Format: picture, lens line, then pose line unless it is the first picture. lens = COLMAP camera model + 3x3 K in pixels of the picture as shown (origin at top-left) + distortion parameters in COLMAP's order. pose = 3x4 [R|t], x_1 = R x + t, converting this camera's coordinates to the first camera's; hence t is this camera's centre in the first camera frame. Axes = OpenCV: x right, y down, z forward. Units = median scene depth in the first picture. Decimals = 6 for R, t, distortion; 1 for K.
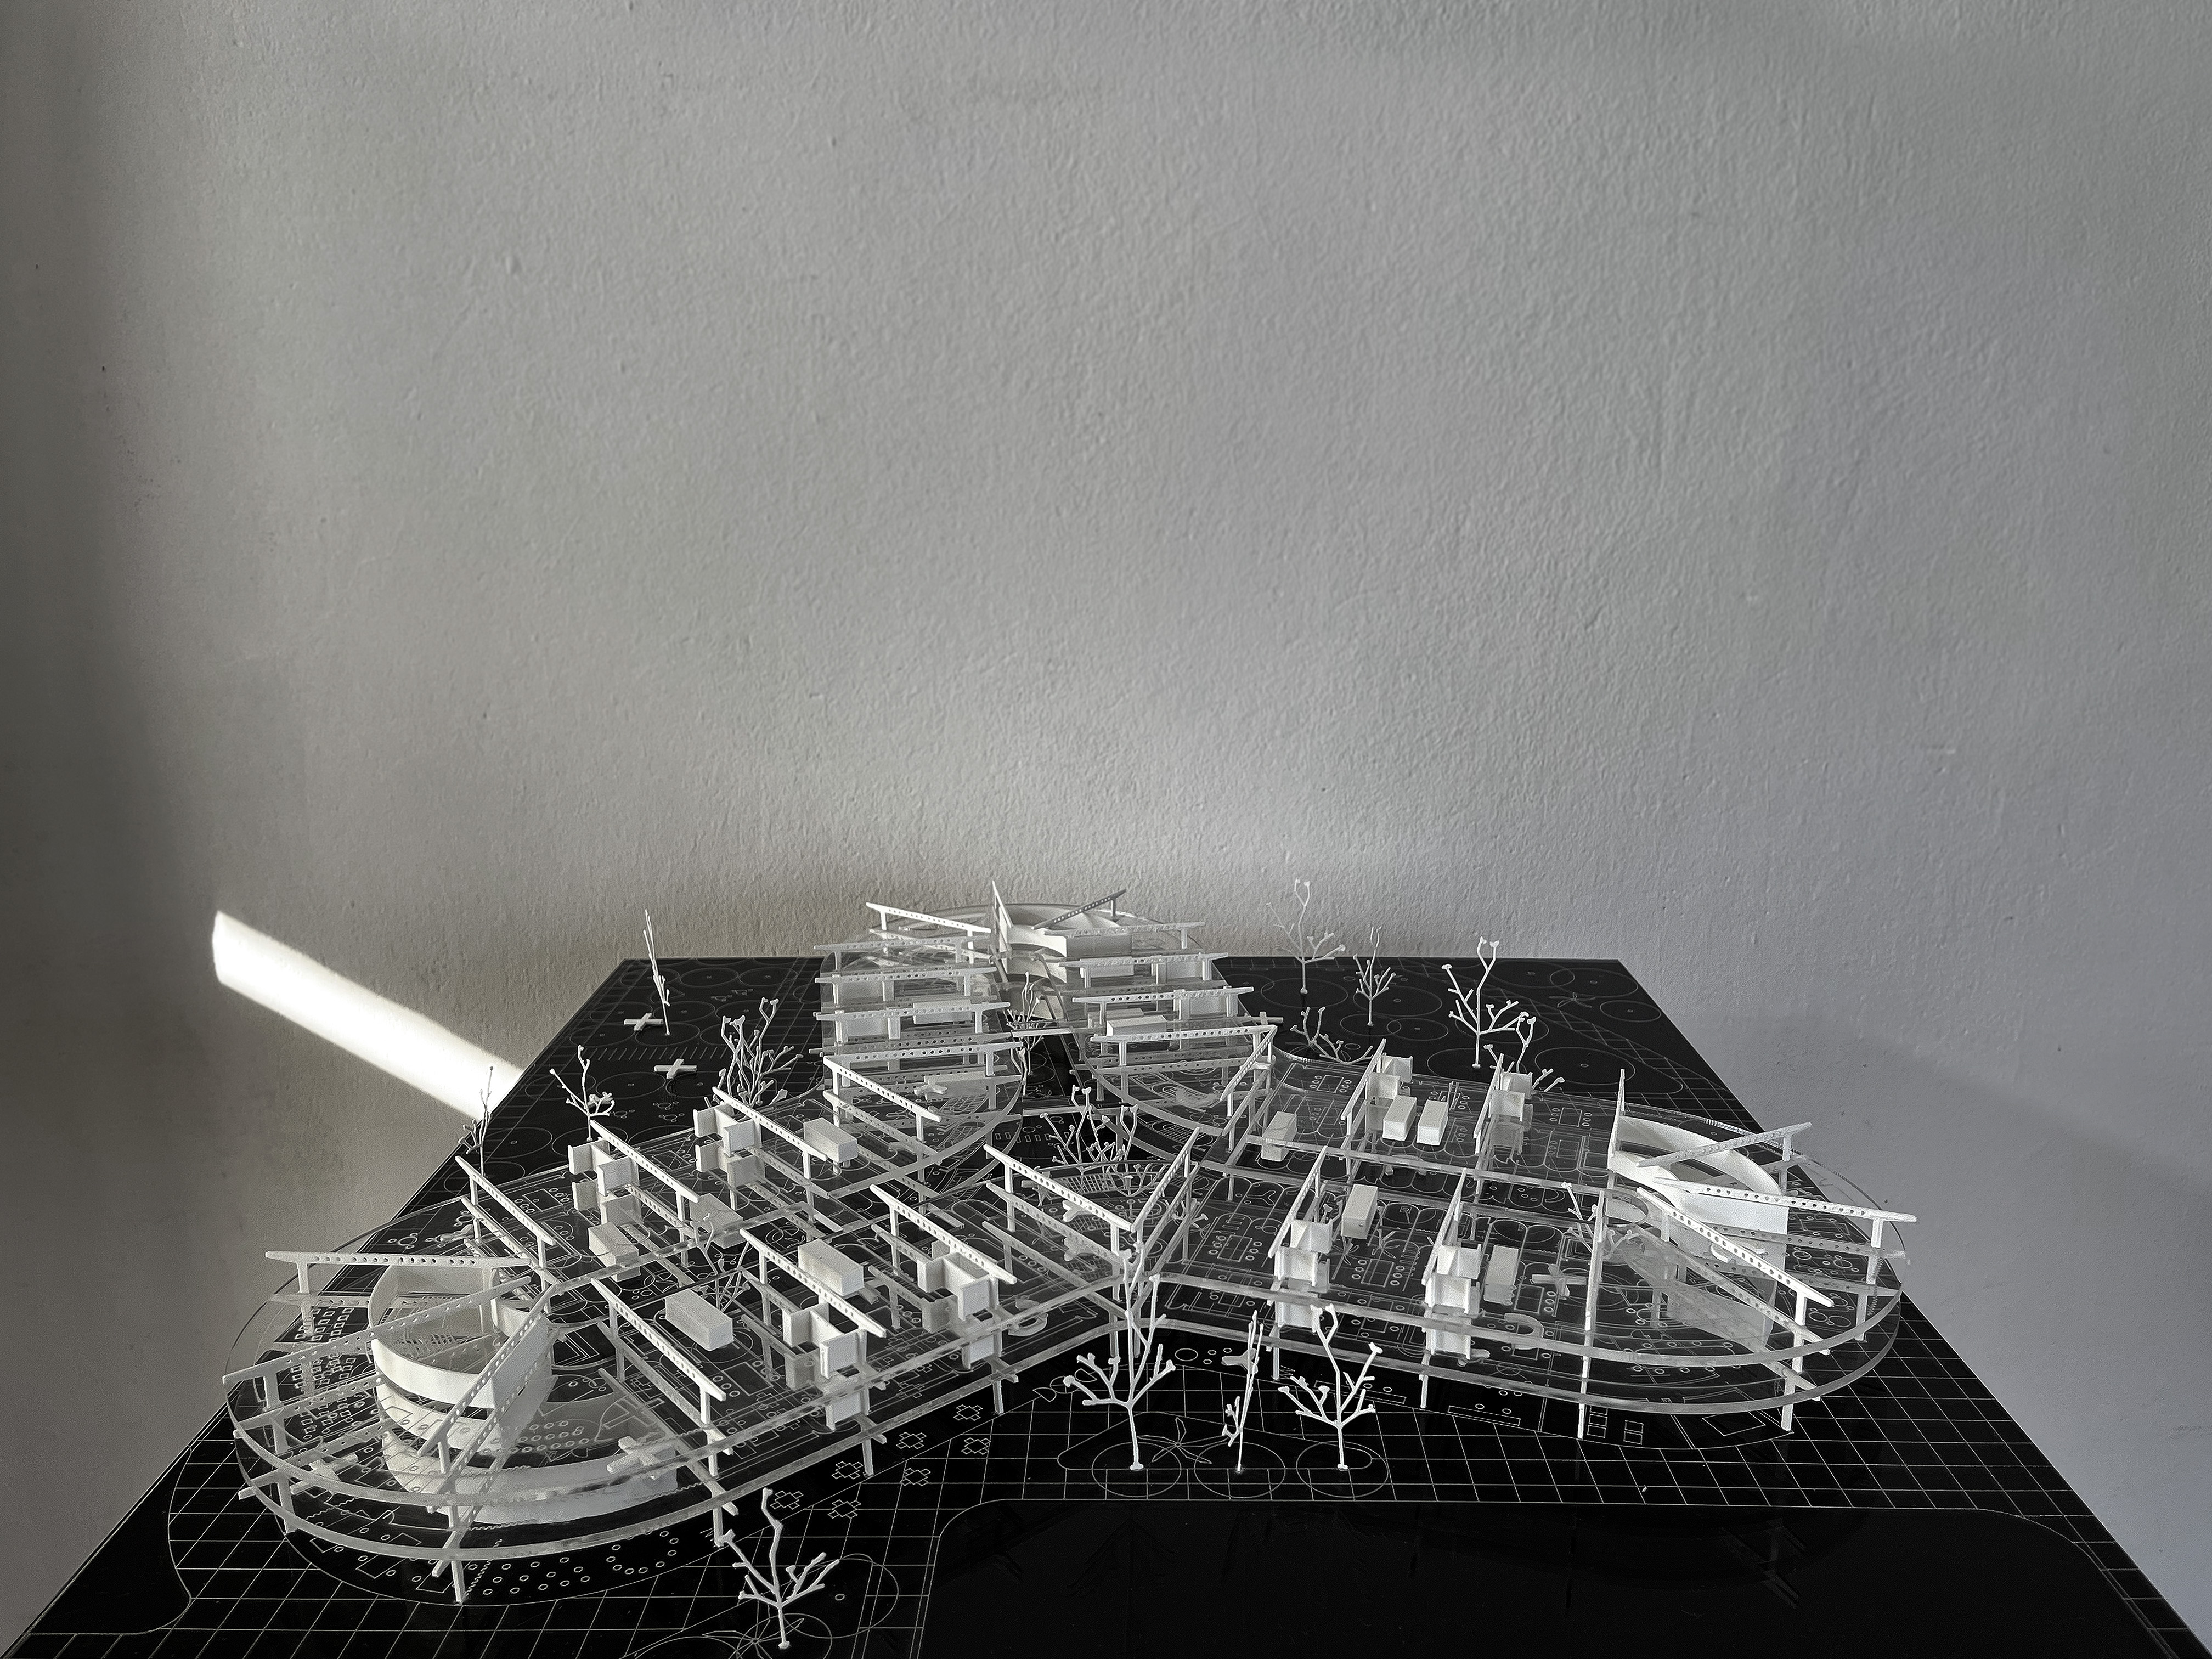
lens RADIAL K [[1709.8, 0, 1106.0], [0, 1709.8, 829.5], [0, 0, 1]] dist [0.145783, -0.215910]
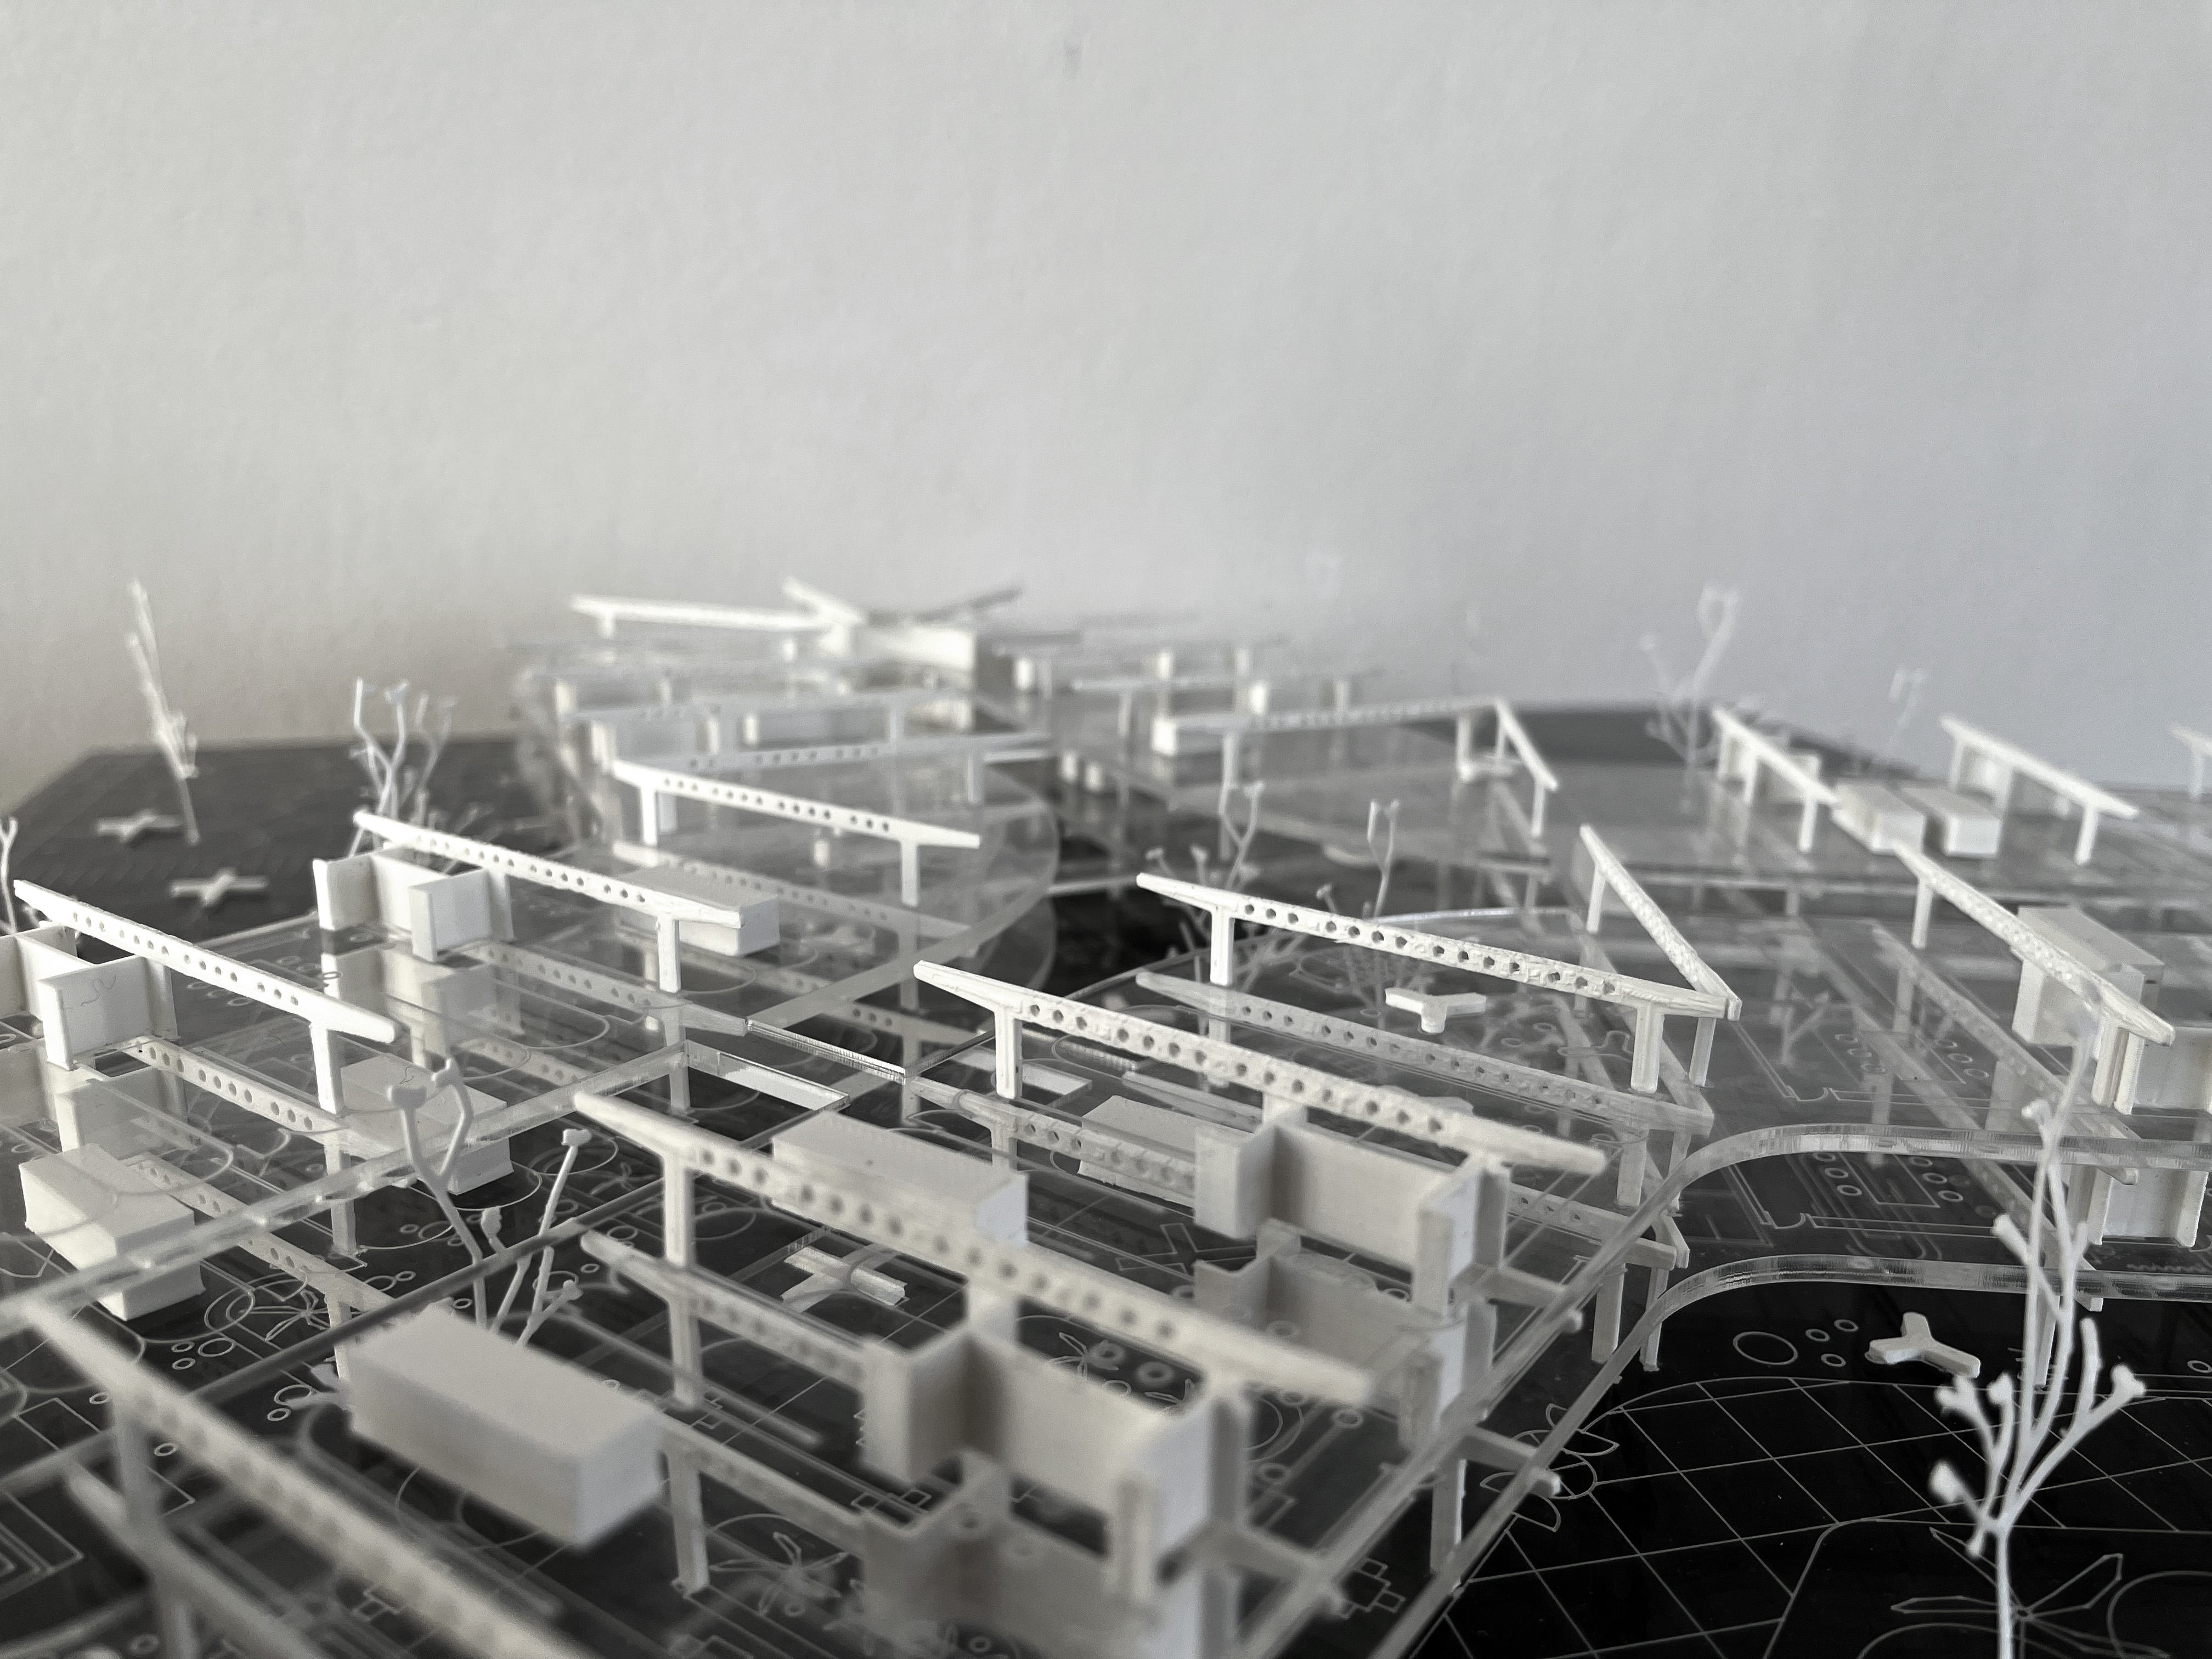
lens RADIAL K [[1709.8, 0, 1106.0], [0, 1709.8, 829.5], [0, 0, 1]] dist [0.145783, -0.215910]
pose [[0.966555, -0.044628, 0.252547, -0.183530], [0.040033, 0.998926, 0.023307, 0.169225], [-0.253316, -0.012418, 0.967304, 0.641457]]
